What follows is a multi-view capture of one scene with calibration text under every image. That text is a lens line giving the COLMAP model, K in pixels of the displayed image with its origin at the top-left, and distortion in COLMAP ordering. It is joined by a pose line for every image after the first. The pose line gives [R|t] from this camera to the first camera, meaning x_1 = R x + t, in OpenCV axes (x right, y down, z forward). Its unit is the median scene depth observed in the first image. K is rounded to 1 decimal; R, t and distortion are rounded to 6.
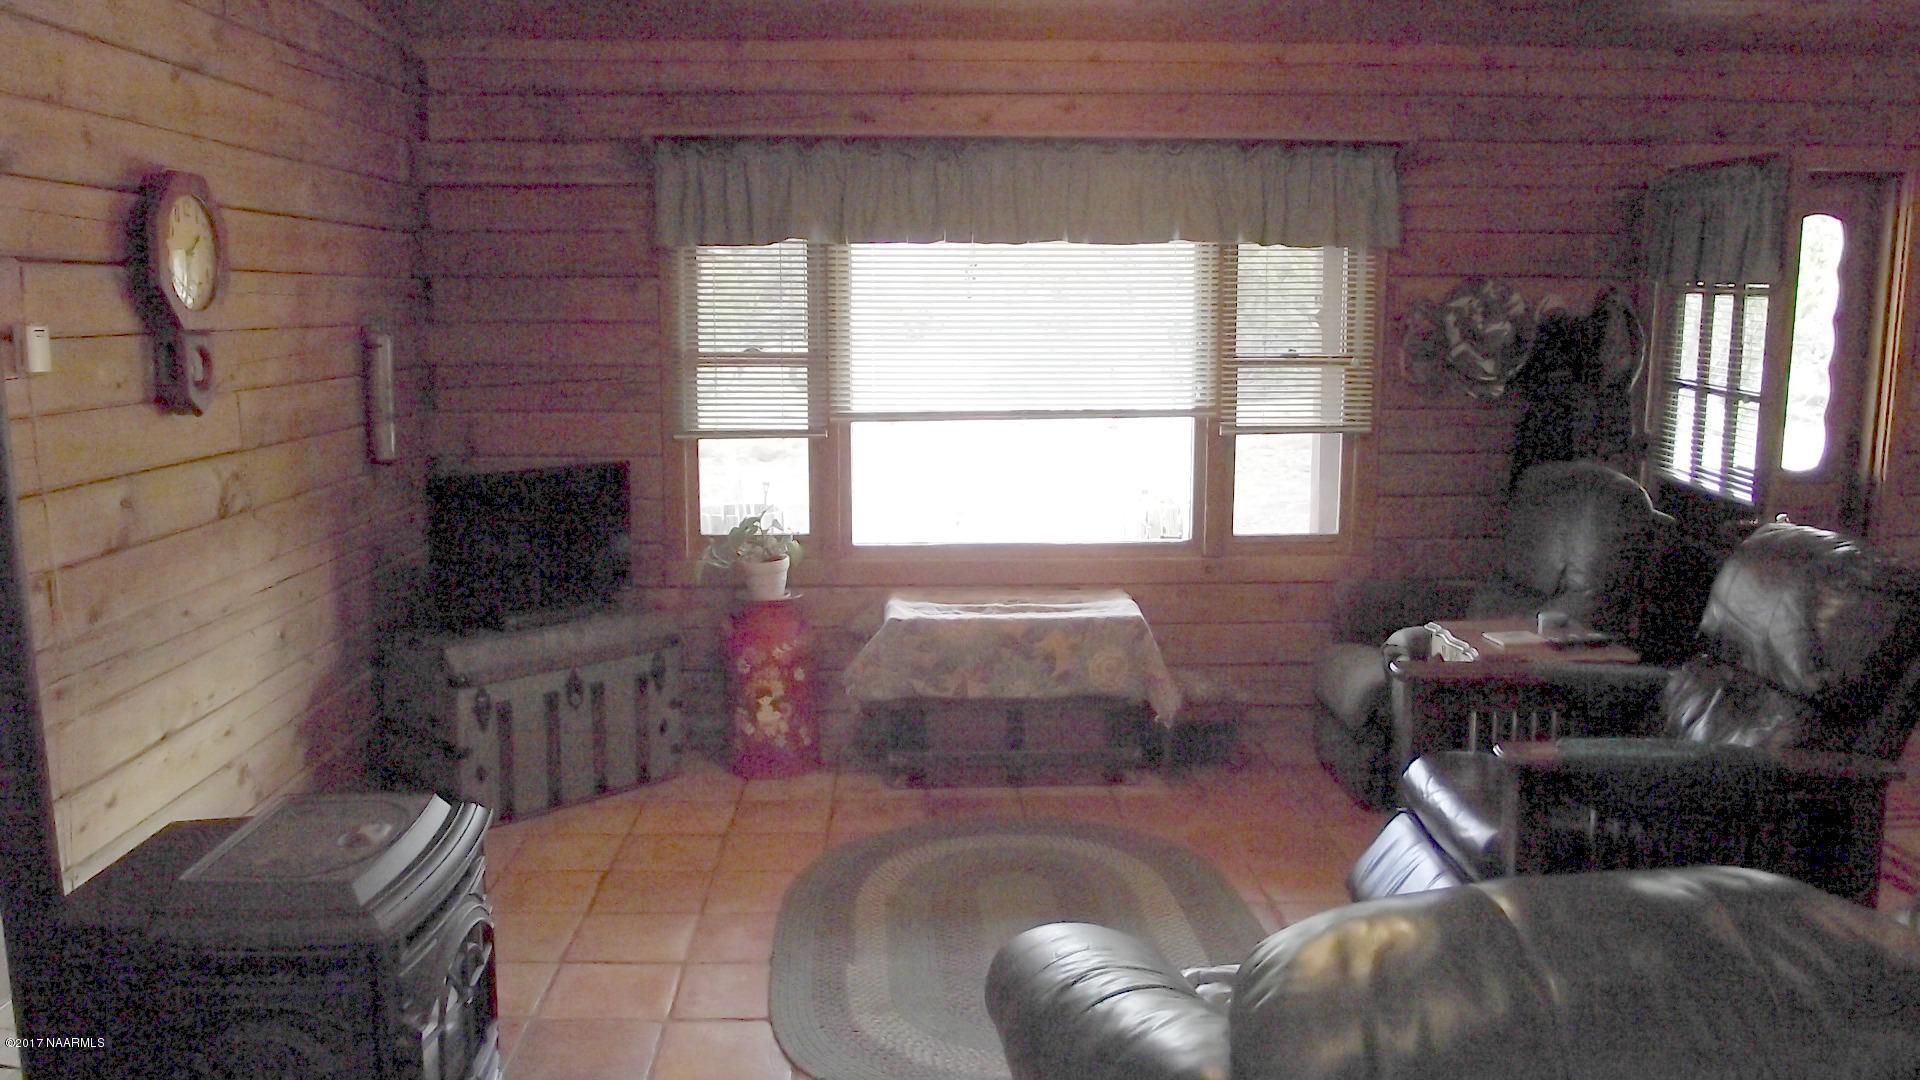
lens RADIAL K [[1527.4, 0, 971.7], [0, 1527.4, 529.2], [0, 0, 1]] dist [-0.052804, 0.005631]
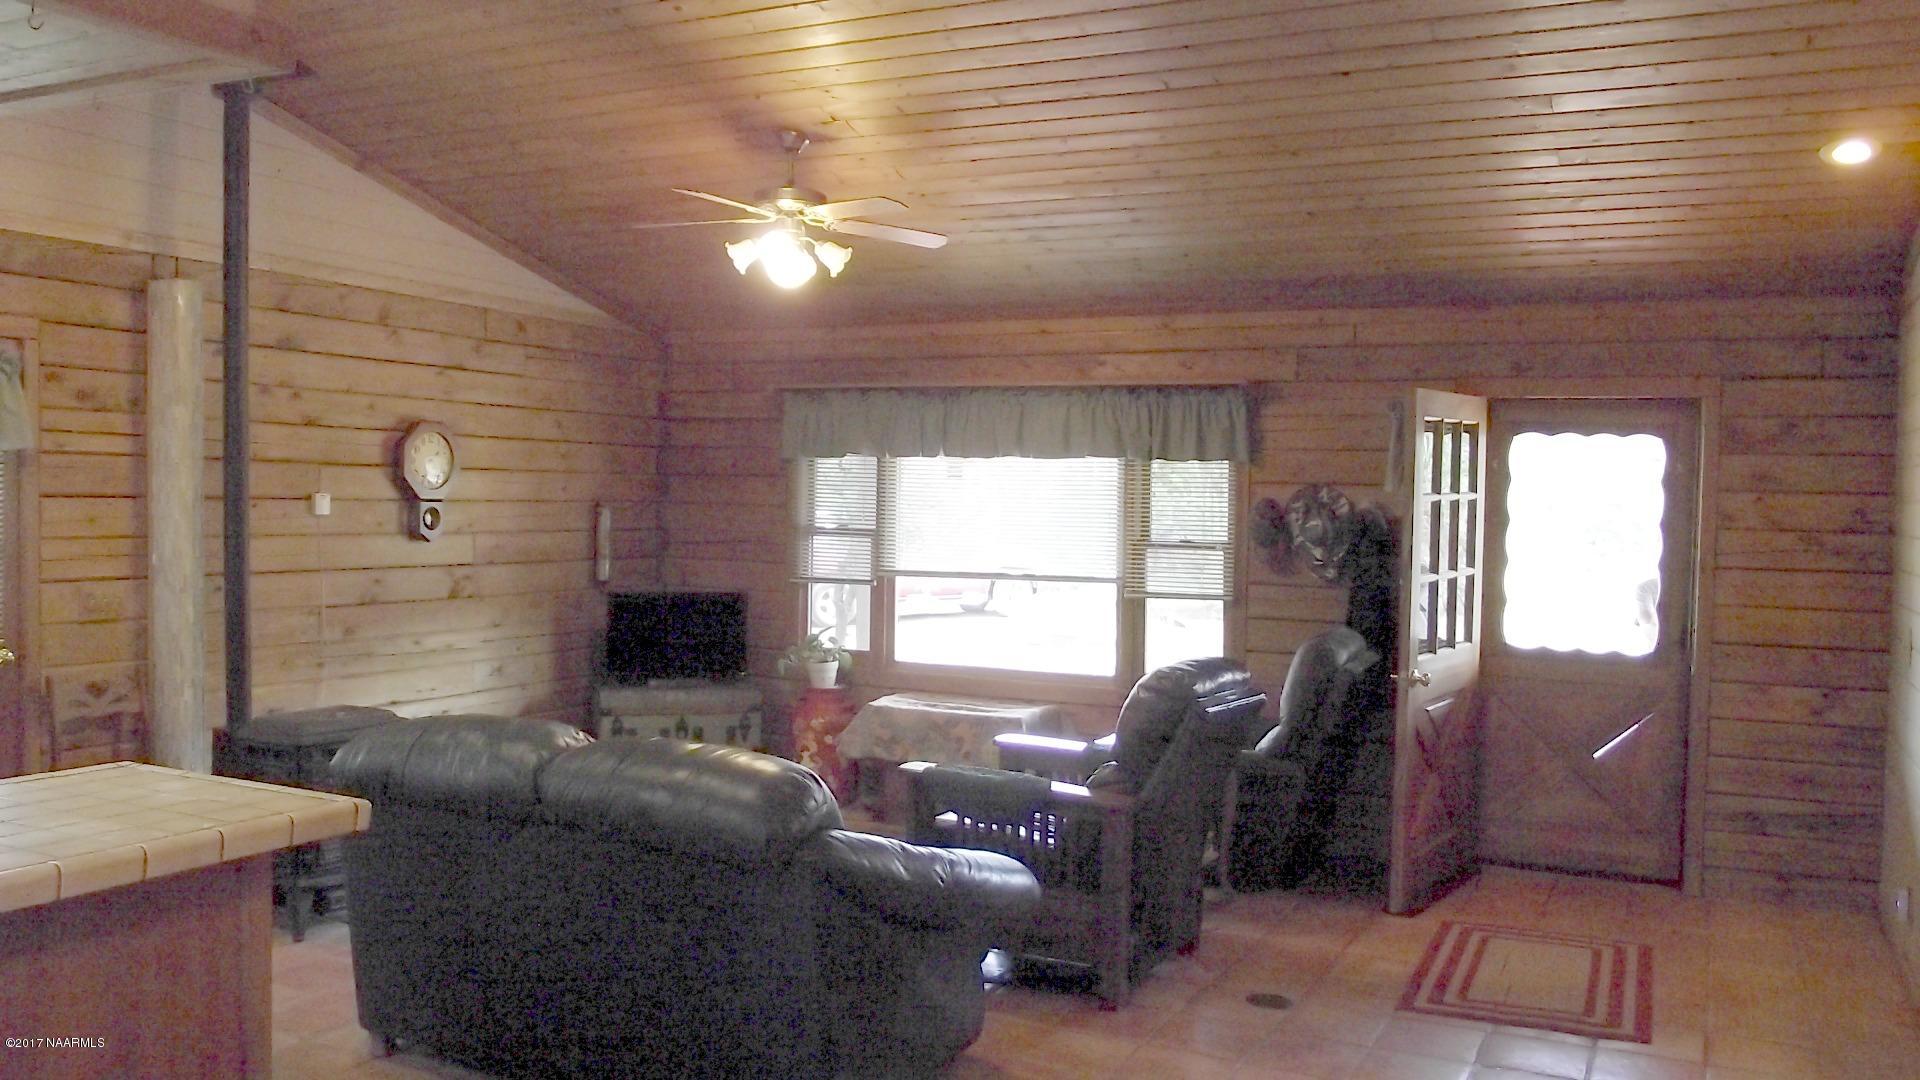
lens RADIAL K [[1527.4, 0, 971.7], [0, 1527.4, 529.2], [0, 0, 1]] dist [-0.052804, 0.005631]
pose [[0.880356, 0.029287, -0.473408, 0.711178], [-0.090239, 0.990204, -0.106551, 0.037172], [0.465650, 0.136523, 0.874375, -0.274526]]
